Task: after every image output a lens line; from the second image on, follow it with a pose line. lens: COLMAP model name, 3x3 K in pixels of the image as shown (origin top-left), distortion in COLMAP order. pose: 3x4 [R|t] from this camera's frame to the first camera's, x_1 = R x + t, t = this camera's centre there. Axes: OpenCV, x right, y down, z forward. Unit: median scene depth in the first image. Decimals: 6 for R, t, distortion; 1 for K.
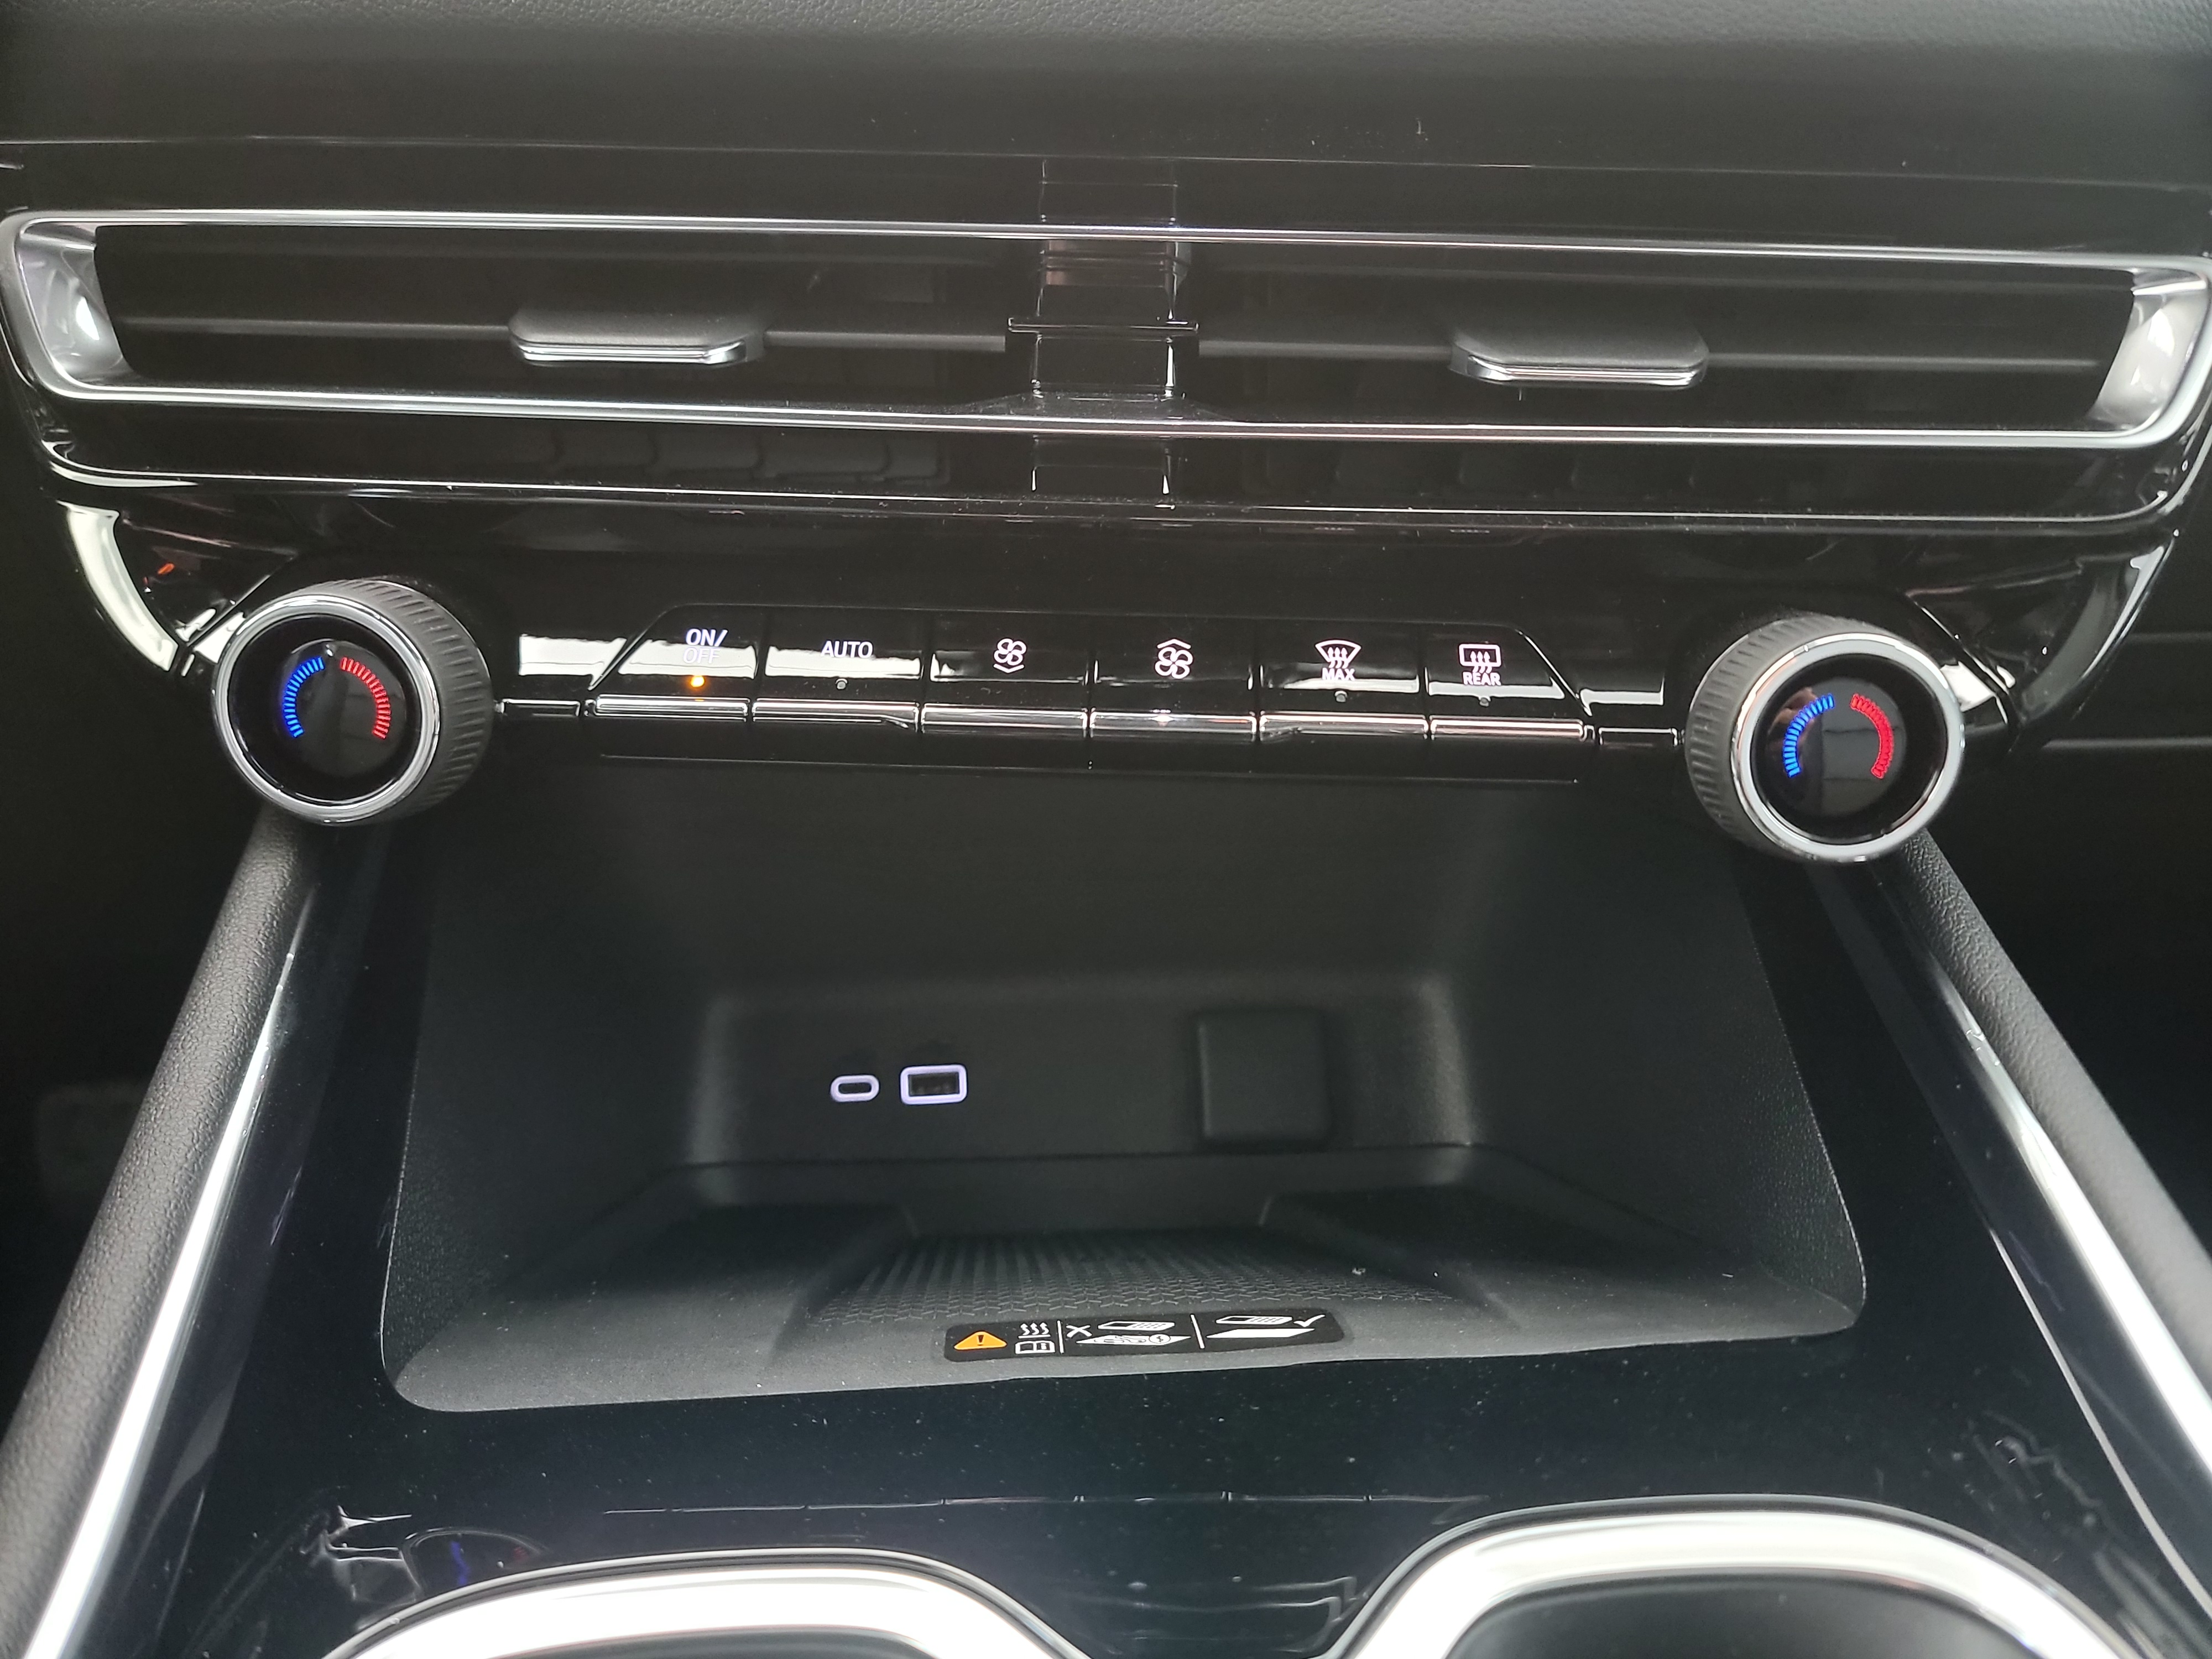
lens RADIAL K [[1542.0, 0, 1110.7], [0, 1542.0, 827.2], [0, 0, 1]] dist [0.081797, -0.074808]
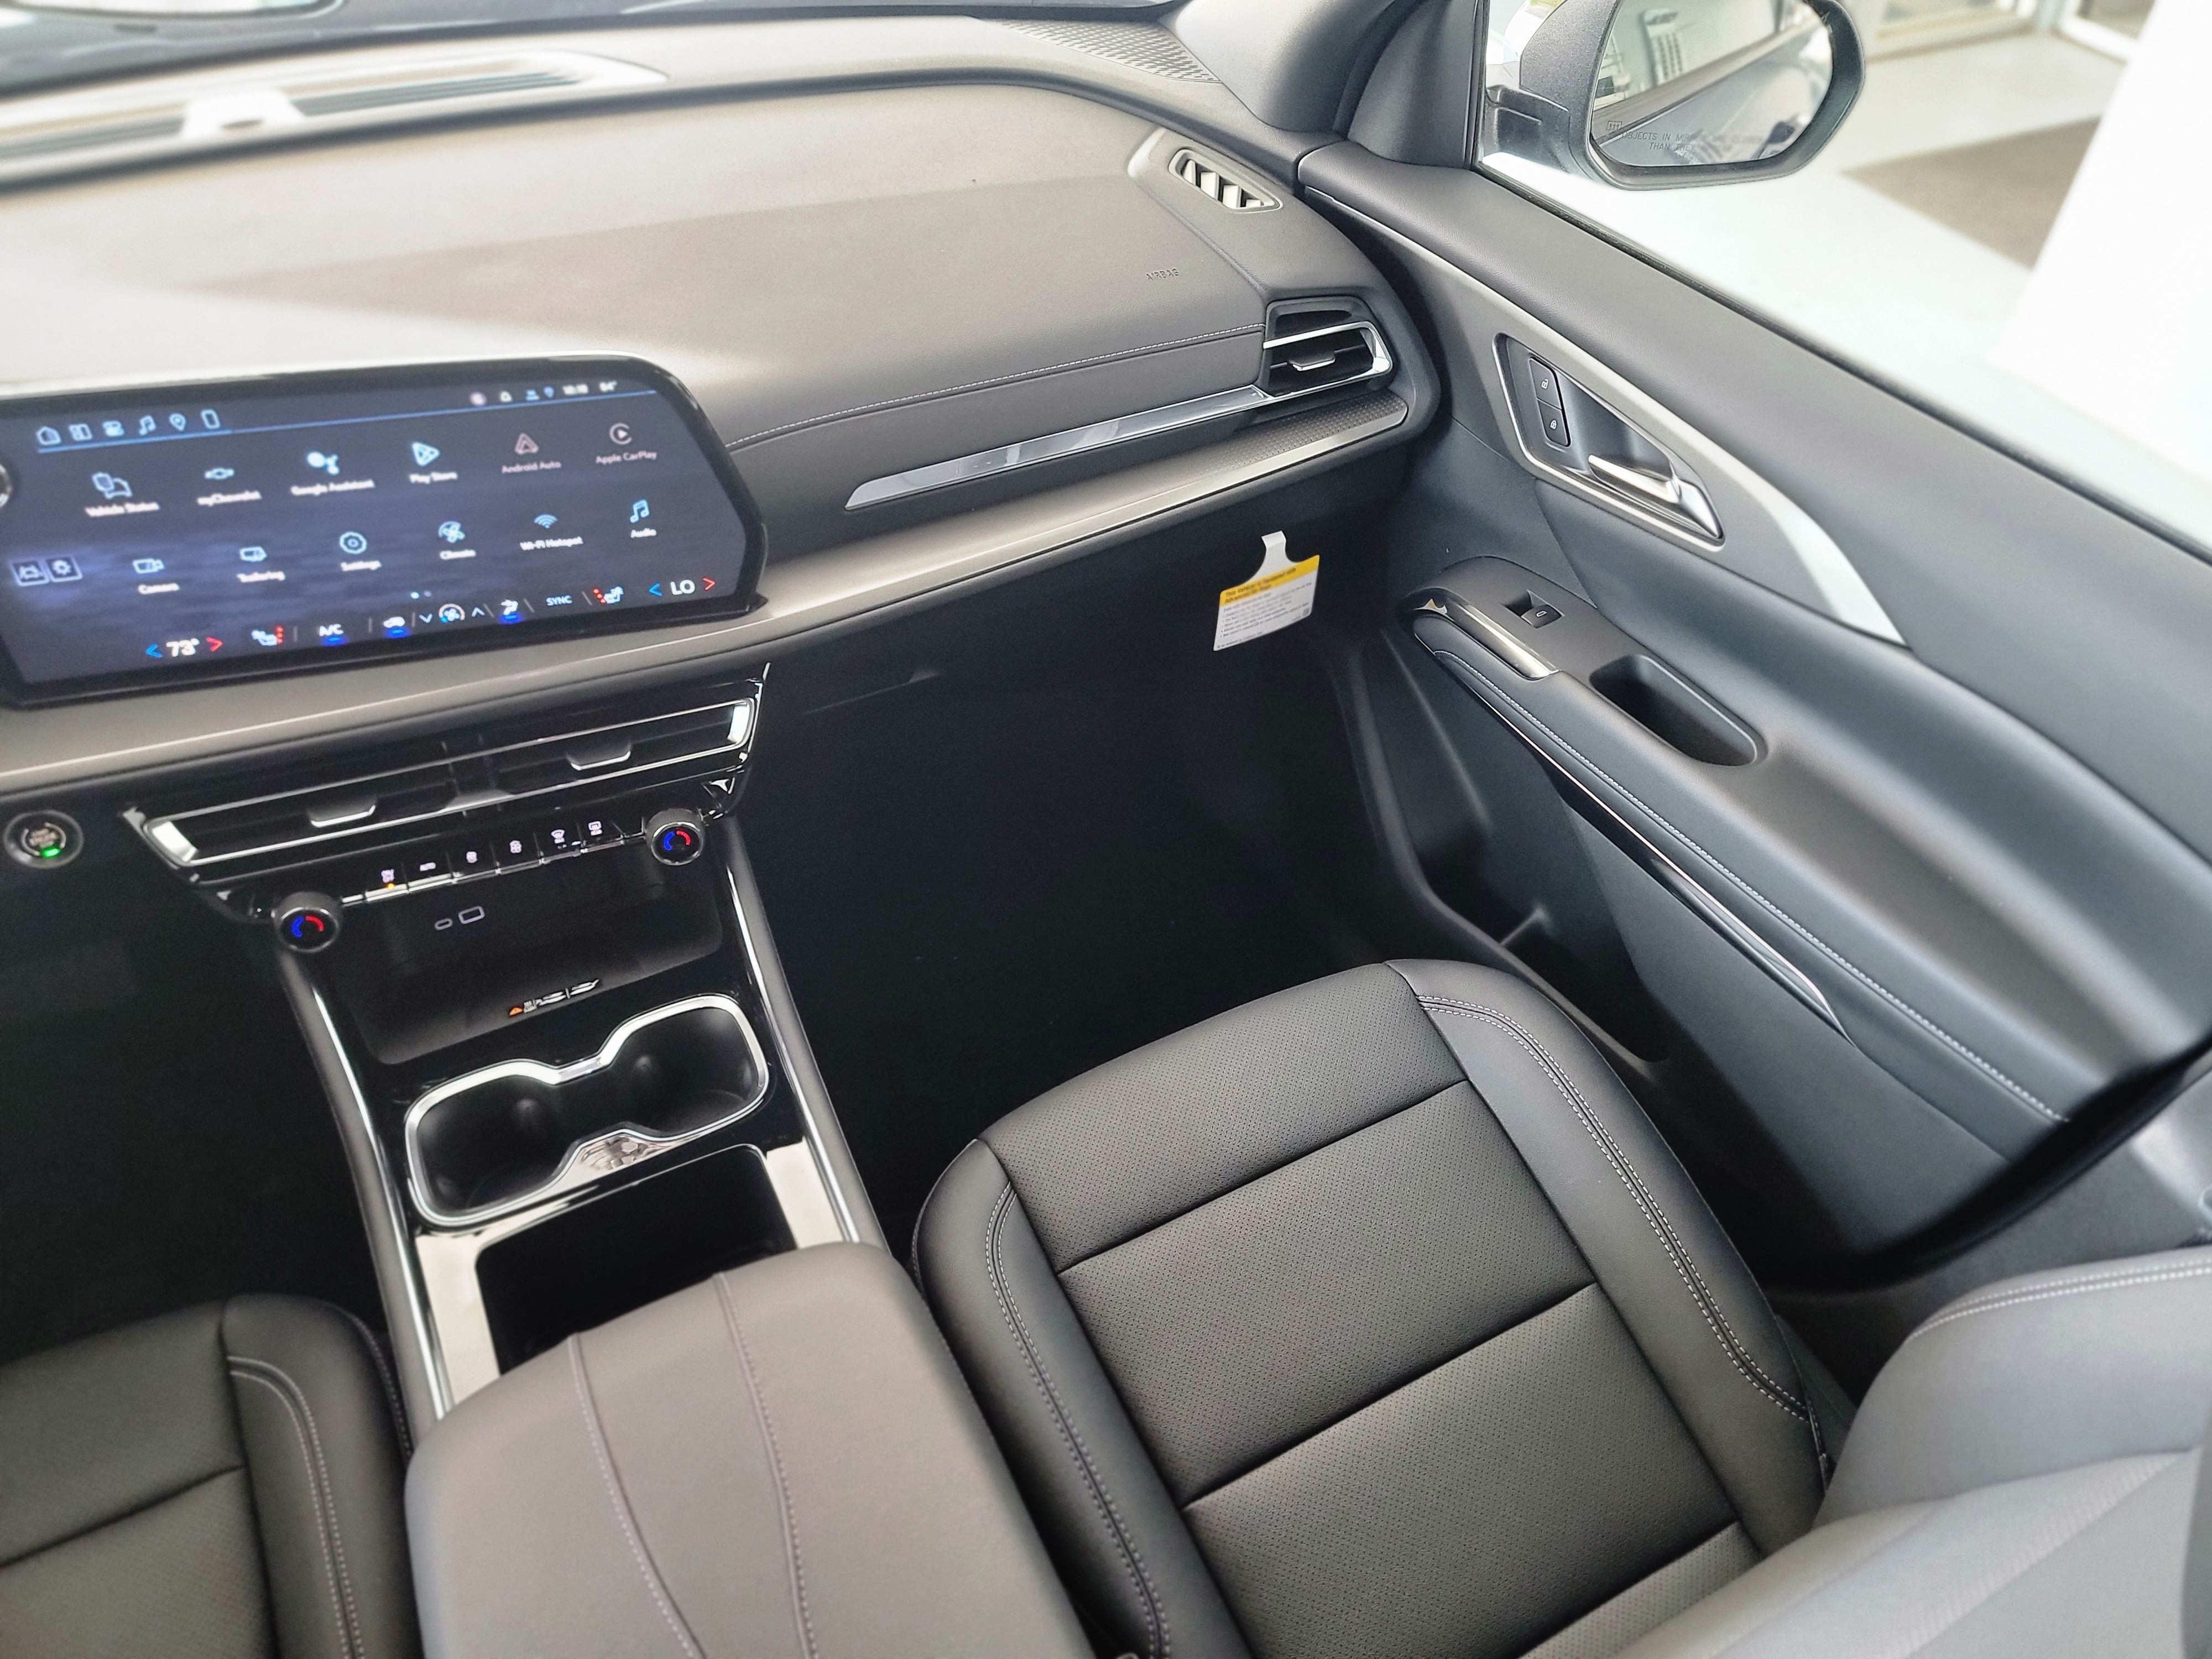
lens RADIAL K [[1542.0, 0, 1144.0], [0, 1542.0, 822.3], [0, 0, 1]] dist [0.081797, -0.074808]
pose [[0.919001, -0.265668, 0.291302, 0.392132], [0.135512, 0.906705, 0.399403, -1.625016], [-0.370234, -0.327577, 0.869264, -3.220193]]
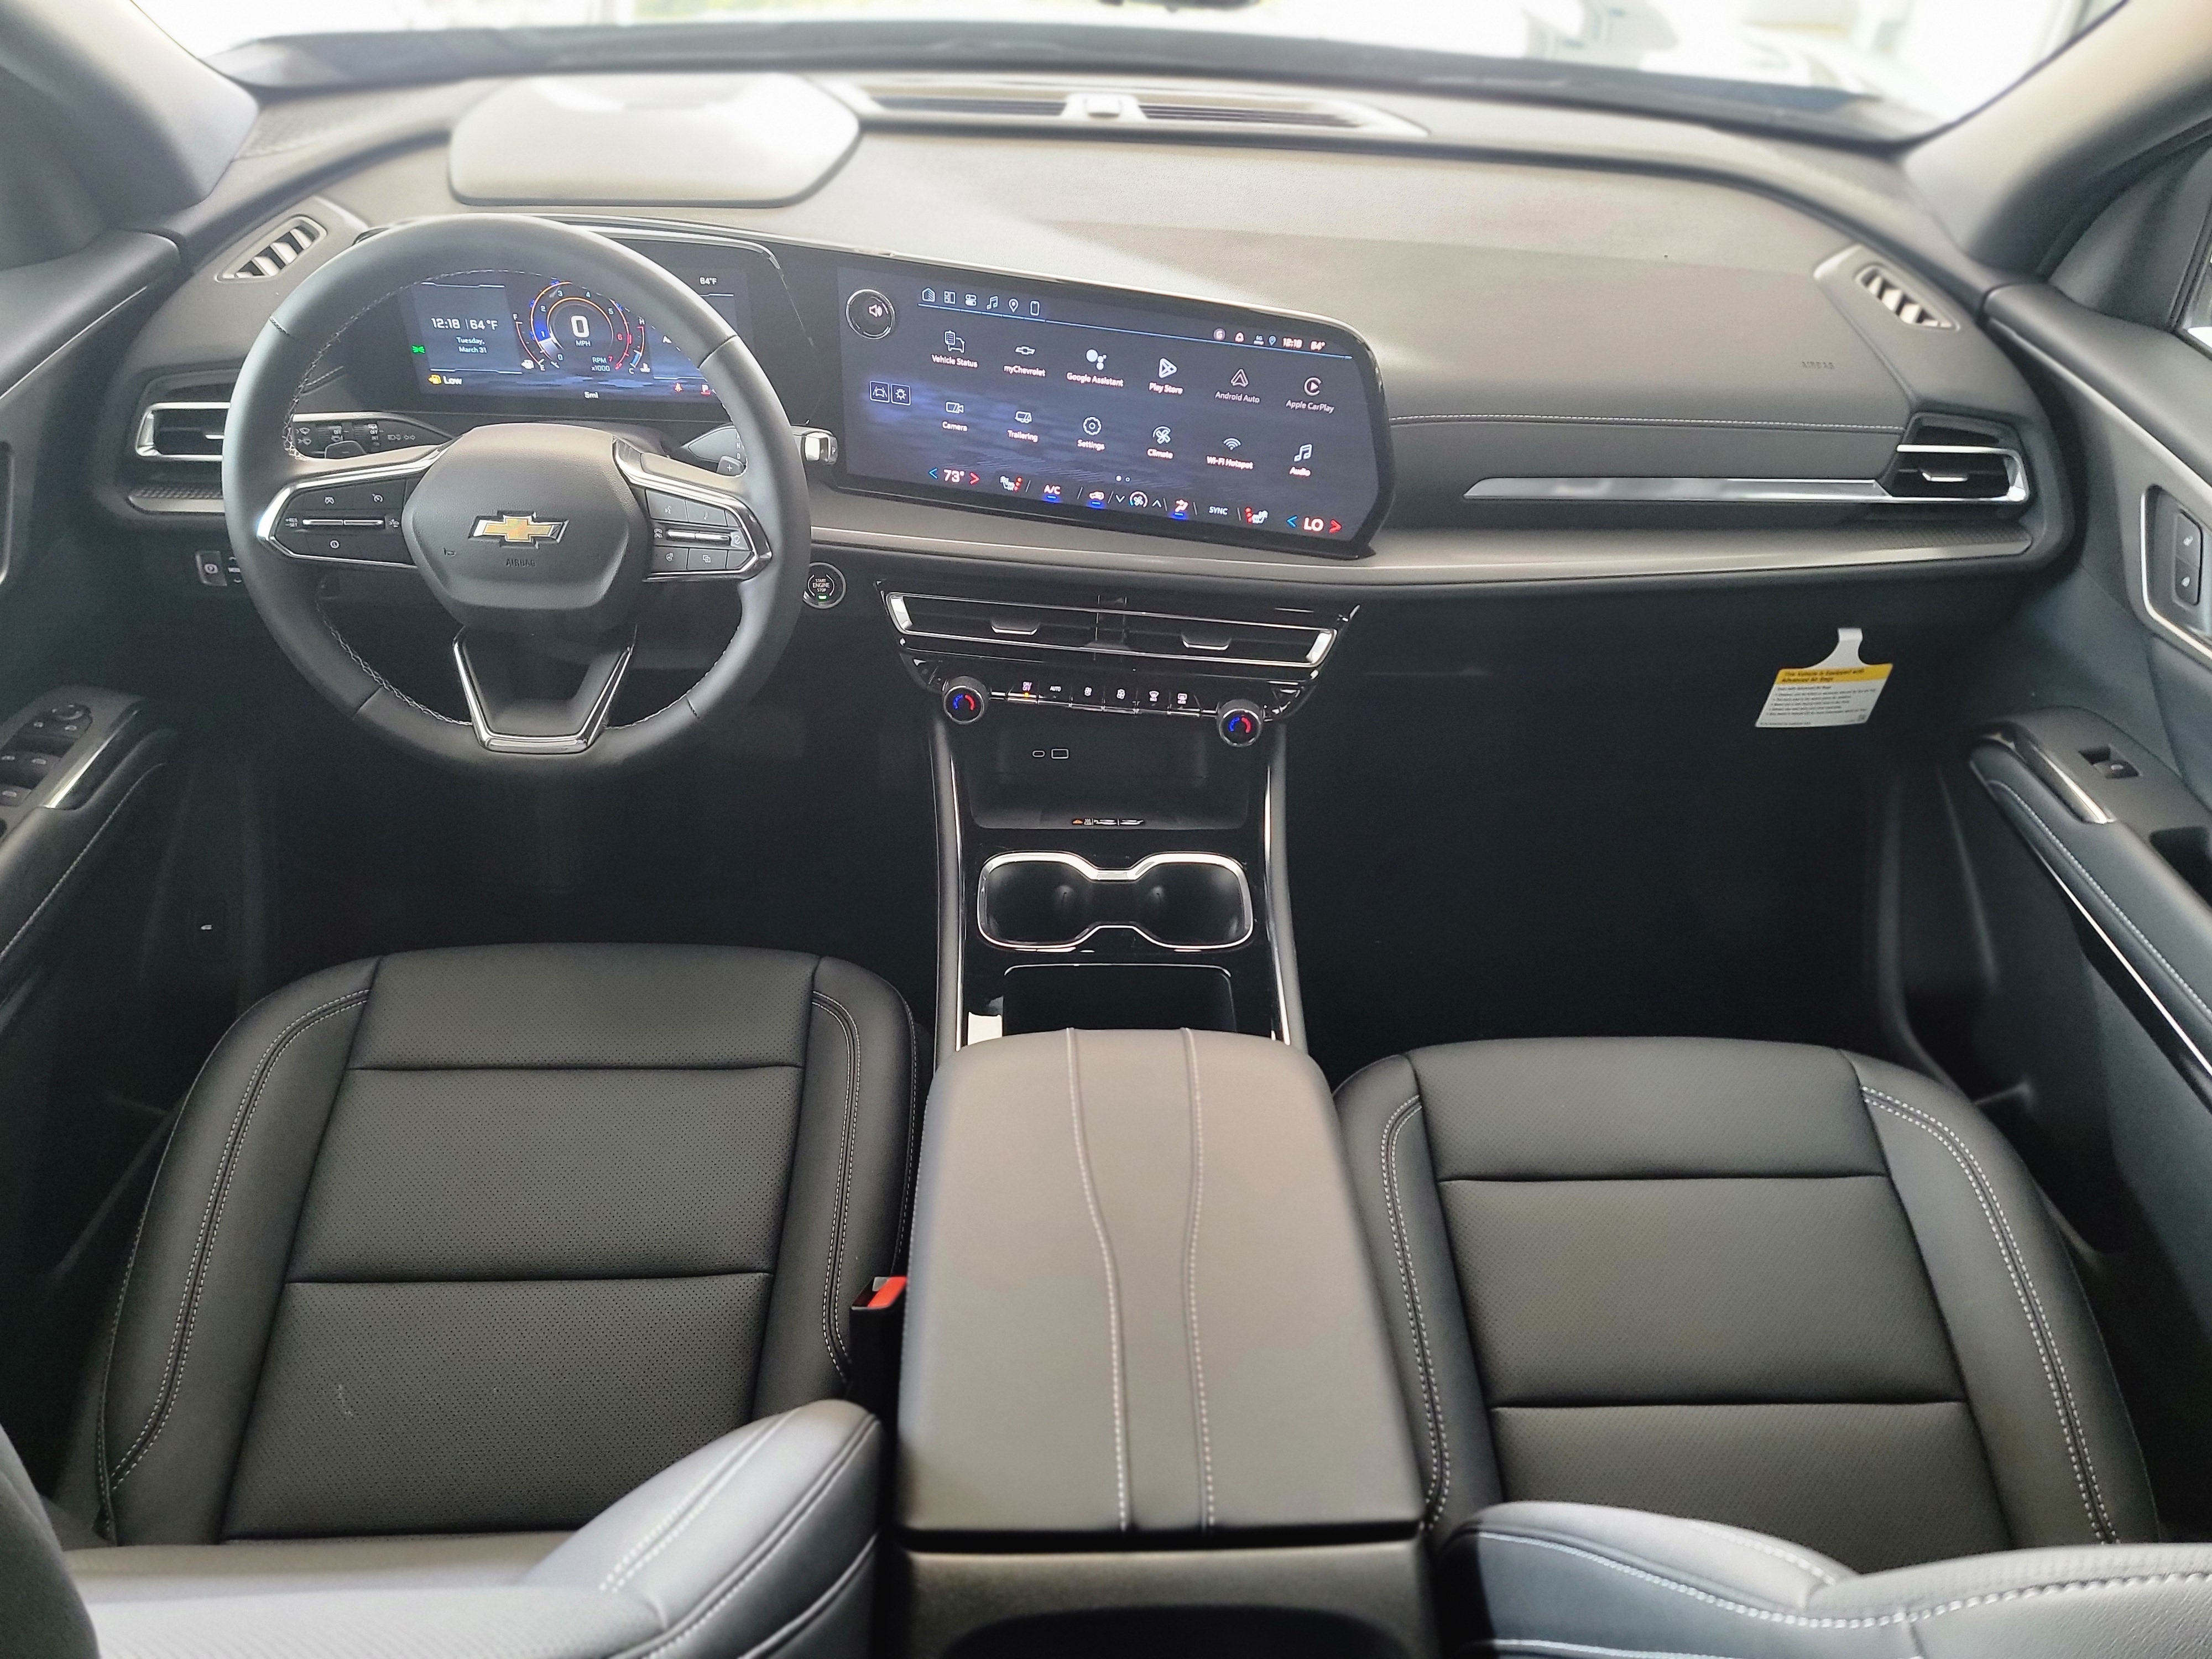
lens RADIAL K [[1542.0, 0, 1115.7], [0, 1542.0, 824.6], [0, 0, 1]] dist [0.081797, -0.074808]
pose [[0.998565, 0.052227, -0.011878, 0.109178], [-0.045702, 0.946486, 0.319494, -1.348928], [0.027929, -0.318493, 0.947514, -3.986329]]
